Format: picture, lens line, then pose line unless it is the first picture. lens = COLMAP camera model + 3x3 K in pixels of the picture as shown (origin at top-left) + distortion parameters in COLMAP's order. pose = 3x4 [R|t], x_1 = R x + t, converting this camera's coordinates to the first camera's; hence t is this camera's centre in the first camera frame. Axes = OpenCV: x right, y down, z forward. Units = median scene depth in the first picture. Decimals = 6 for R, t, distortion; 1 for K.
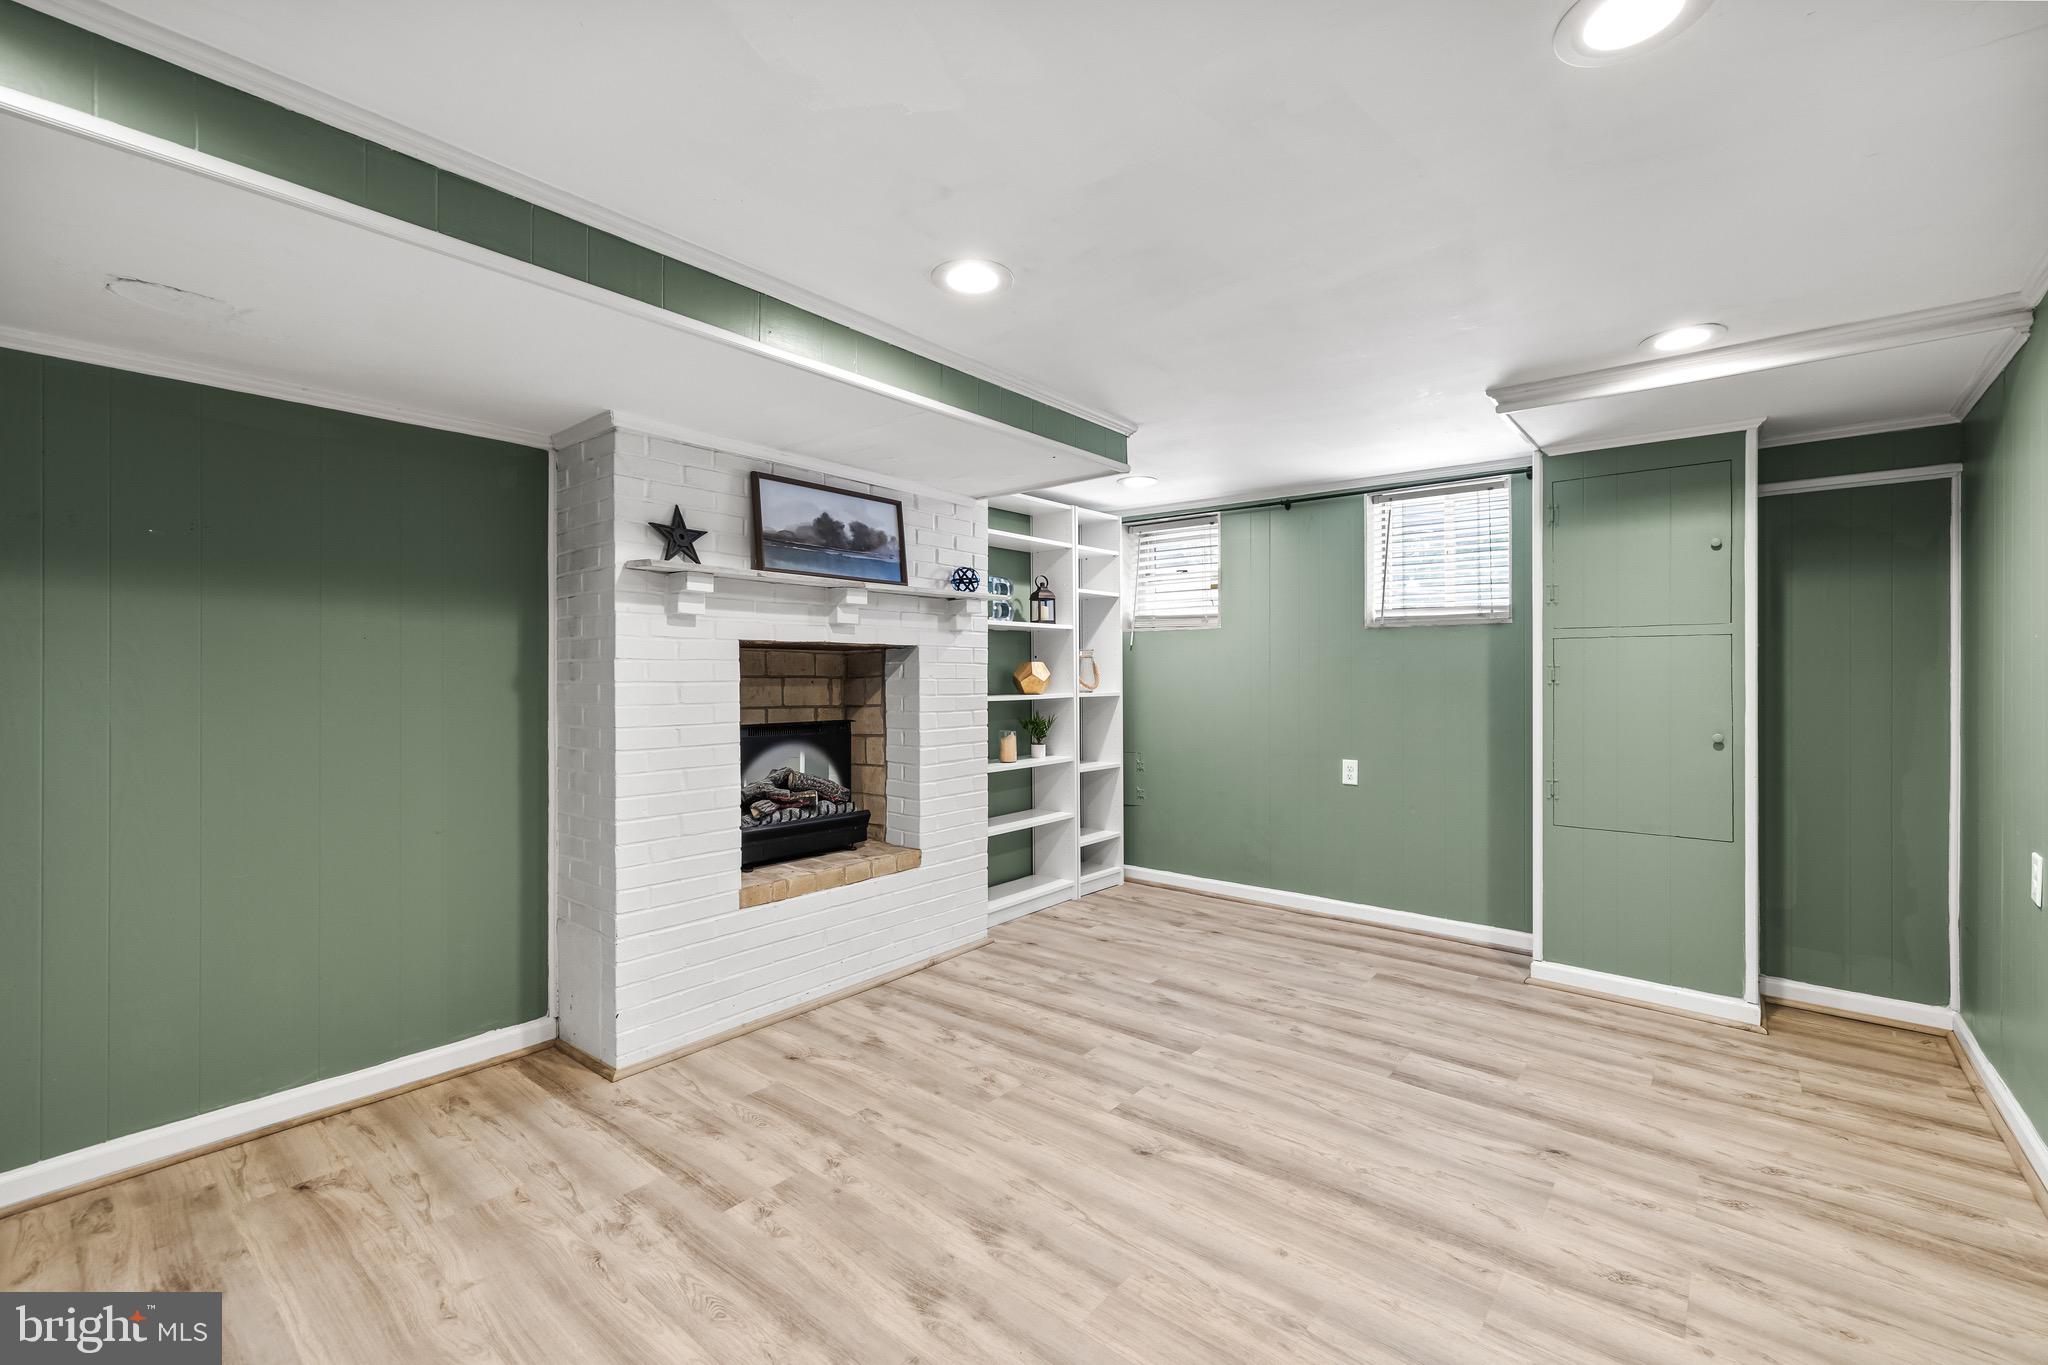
lens RADIAL K [[870.7, 0, 1023.2], [0, 870.7, 672.3], [0, 0, 1]] dist [0.002658, 0.000287]
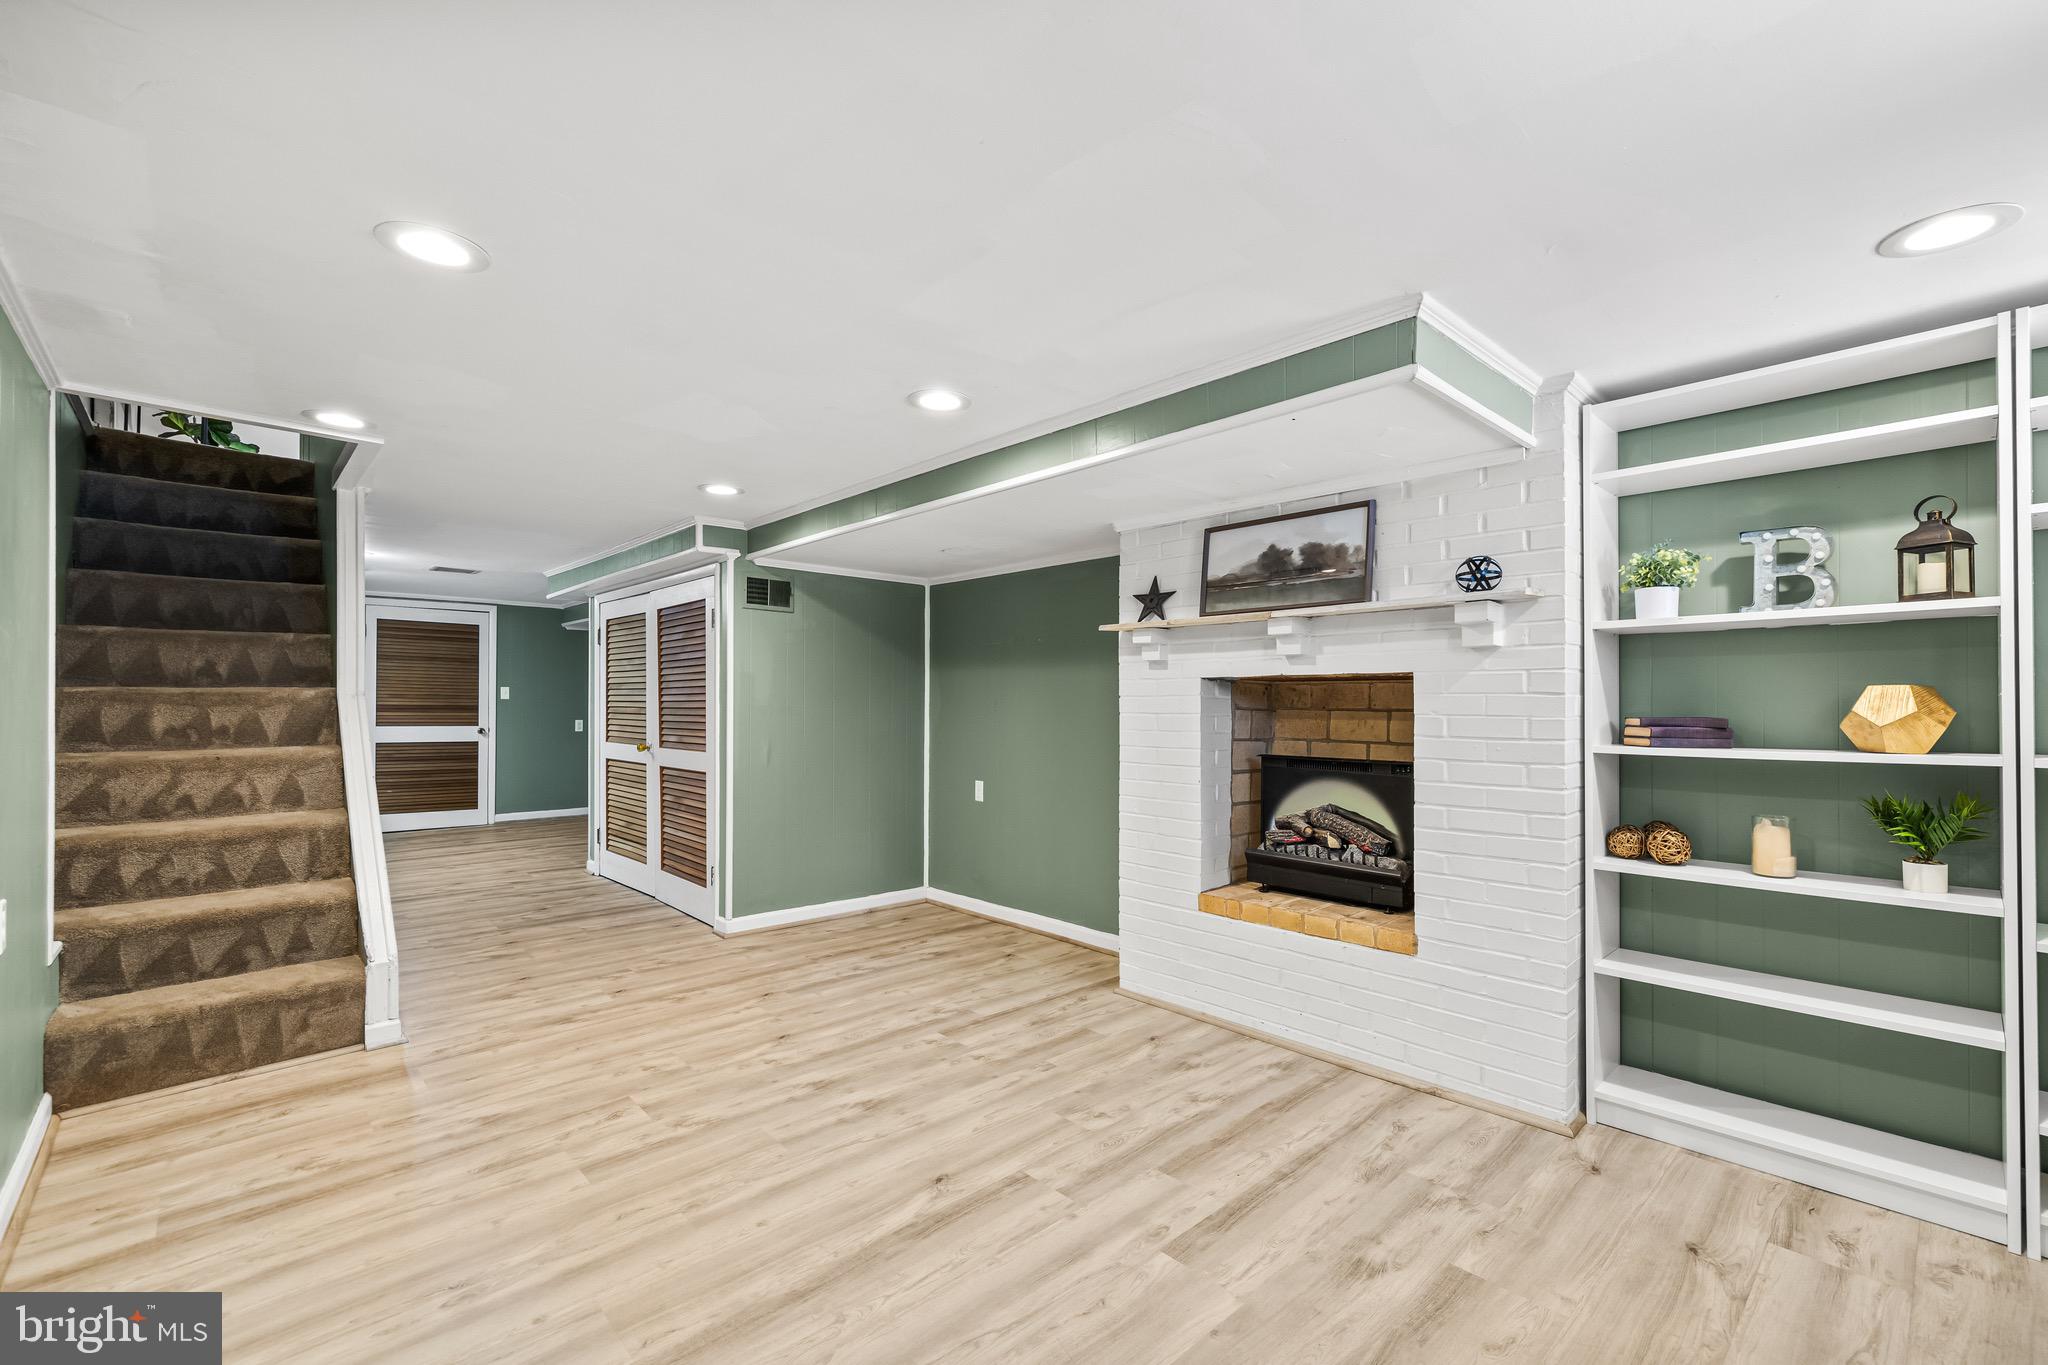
lens RADIAL K [[865.0, 0, 1020.9], [0, 865.0, 690.6], [0, 0, 1]] dist [0.002072, 0.000197]
pose [[-0.131469, -0.011524, -0.991253, 0.844507], [0.002631, 0.999925, -0.011973, -0.006876], [0.991317, -0.004182, -0.131429, 0.913116]]
